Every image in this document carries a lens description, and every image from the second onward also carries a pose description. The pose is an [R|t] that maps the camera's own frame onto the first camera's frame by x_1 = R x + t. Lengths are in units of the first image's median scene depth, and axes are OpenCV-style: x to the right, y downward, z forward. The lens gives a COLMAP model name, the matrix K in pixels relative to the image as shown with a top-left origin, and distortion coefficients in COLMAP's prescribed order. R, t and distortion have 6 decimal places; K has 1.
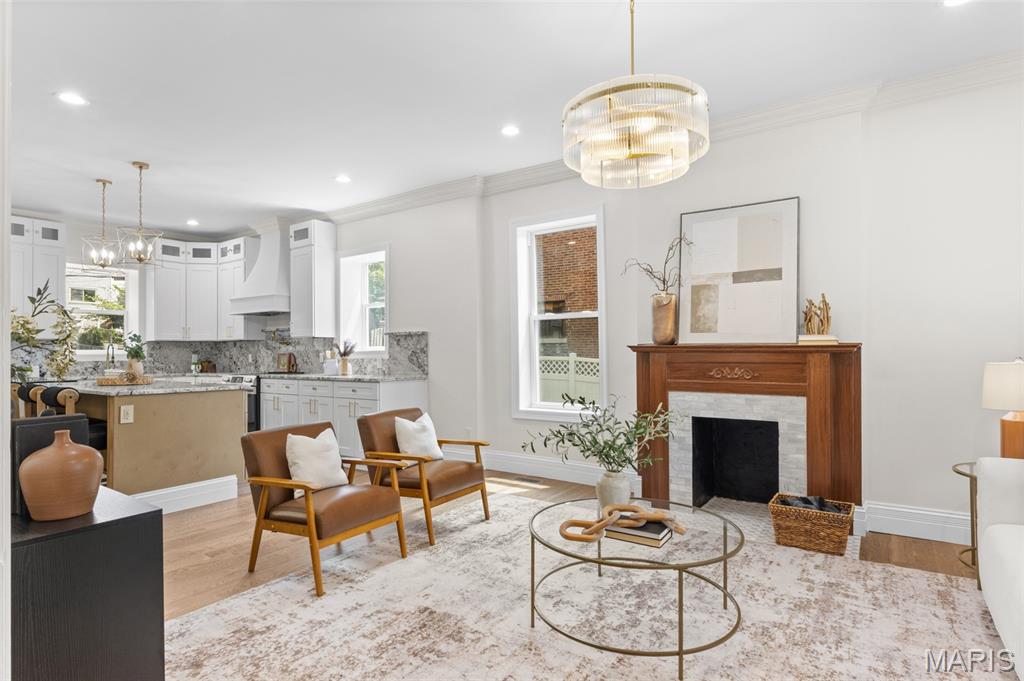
lens RADIAL K [[544.8, 0, 513.9], [0, 544.8, 352.7], [0, 0, 1]] dist [0.000412, -0.002644]
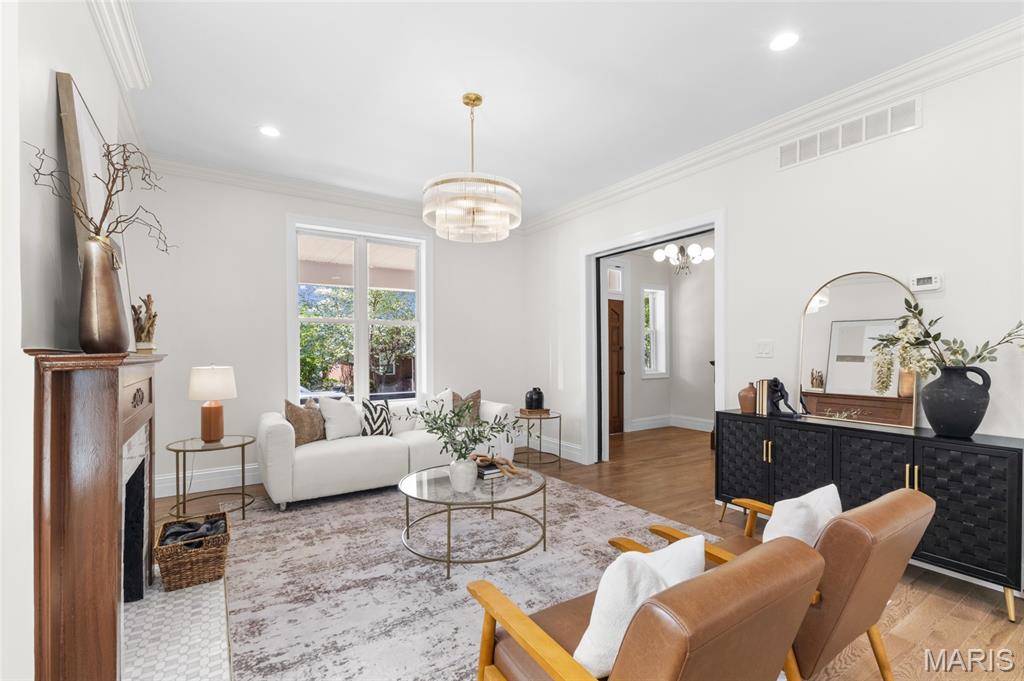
lens RADIAL K [[465.6, 0, 513.1], [0, 465.6, 347.2], [0, 0, 1]] dist [-0.004004, 0.001384]
pose [[-0.930250, 0.013451, 0.366680, -0.225468], [0.011476, 0.999906, -0.007567, -0.012868], [-0.366747, -0.002832, -0.930317, 1.430061]]
